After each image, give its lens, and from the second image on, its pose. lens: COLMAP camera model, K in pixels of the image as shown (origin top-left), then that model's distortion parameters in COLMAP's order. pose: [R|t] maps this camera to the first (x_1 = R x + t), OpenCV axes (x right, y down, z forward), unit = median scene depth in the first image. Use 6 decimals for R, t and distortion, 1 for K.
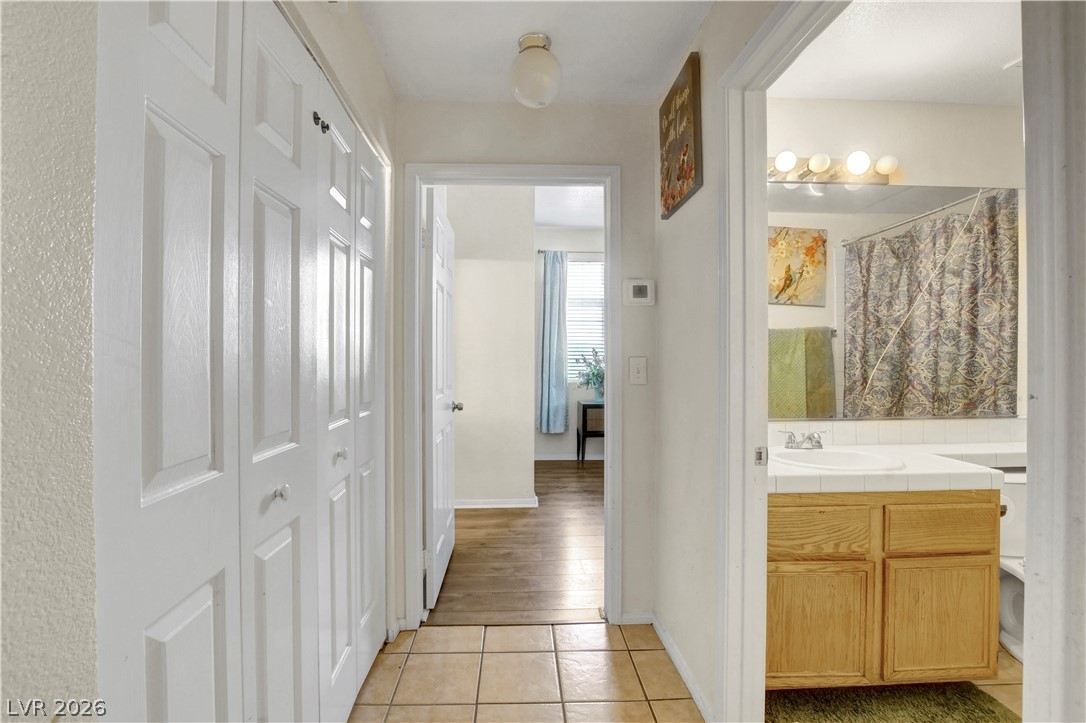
lens RADIAL K [[495.3, 0, 538.8], [0, 495.3, 357.1], [0, 0, 1]] dist [-0.031221, 0.000212]
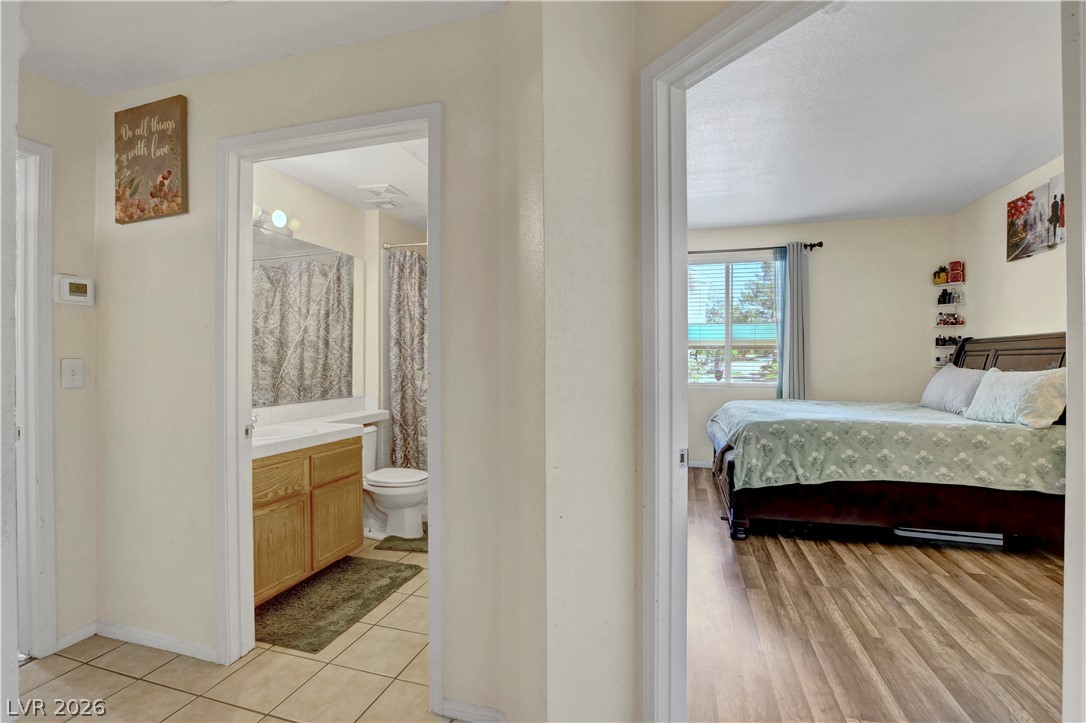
lens RADIAL K [[476.6, 0, 543.0], [0, 476.6, 361.5], [0, 0, 1]] dist [-0.026685, 0.000382]
pose [[0.310993, -0.001847, 0.950410, -0.312833], [-0.000778, 0.999997, 0.002198, 0.002025], [-0.950412, -0.001423, 0.310991, -0.105692]]
